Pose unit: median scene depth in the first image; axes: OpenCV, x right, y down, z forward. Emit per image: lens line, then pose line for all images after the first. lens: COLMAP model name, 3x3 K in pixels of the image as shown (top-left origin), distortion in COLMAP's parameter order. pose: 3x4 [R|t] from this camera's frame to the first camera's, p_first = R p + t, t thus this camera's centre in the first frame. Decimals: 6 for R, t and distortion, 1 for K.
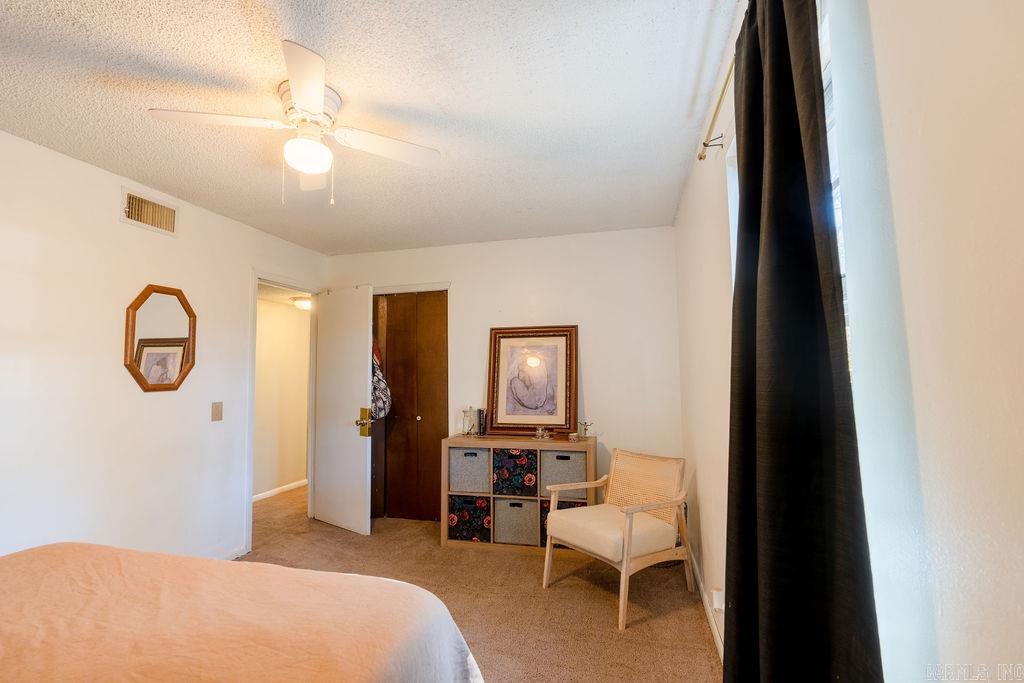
lens RADIAL K [[465.3, 0, 505.2], [0, 465.3, 342.1], [0, 0, 1]] dist [-0.004062, -0.000625]
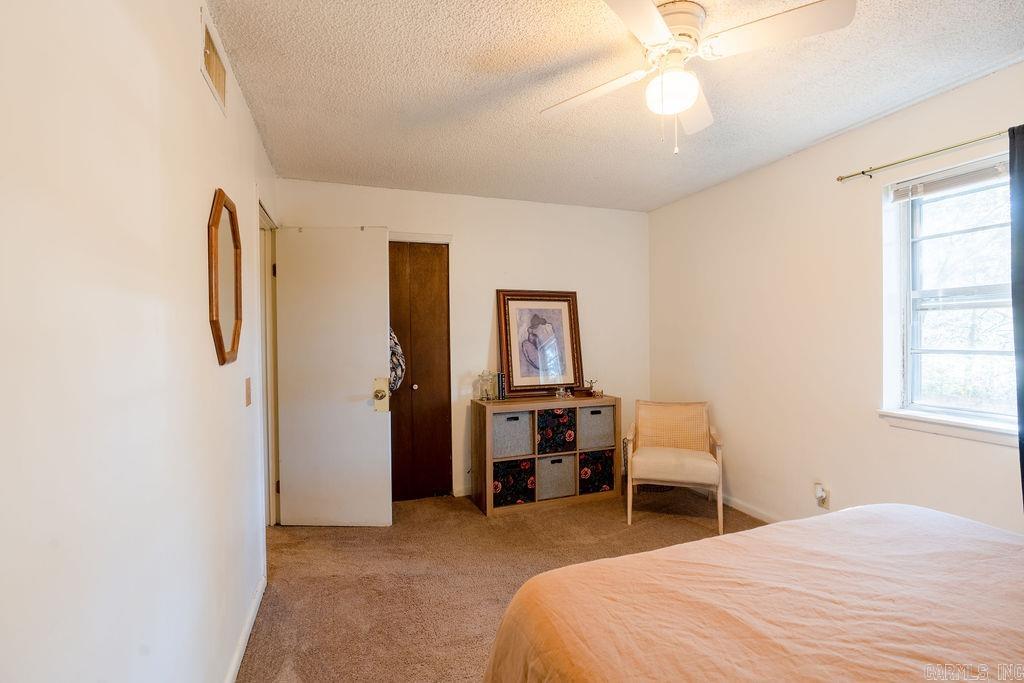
lens RADIAL K [[465.3, 0, 503.3], [0, 465.3, 338.2], [0, 0, 1]] dist [-0.004062, -0.000625]
pose [[0.821866, -0.002907, 0.569674, -0.657246], [-0.037875, 0.997496, 0.059732, 0.014745], [-0.568421, -0.070668, 0.819697, 0.223079]]
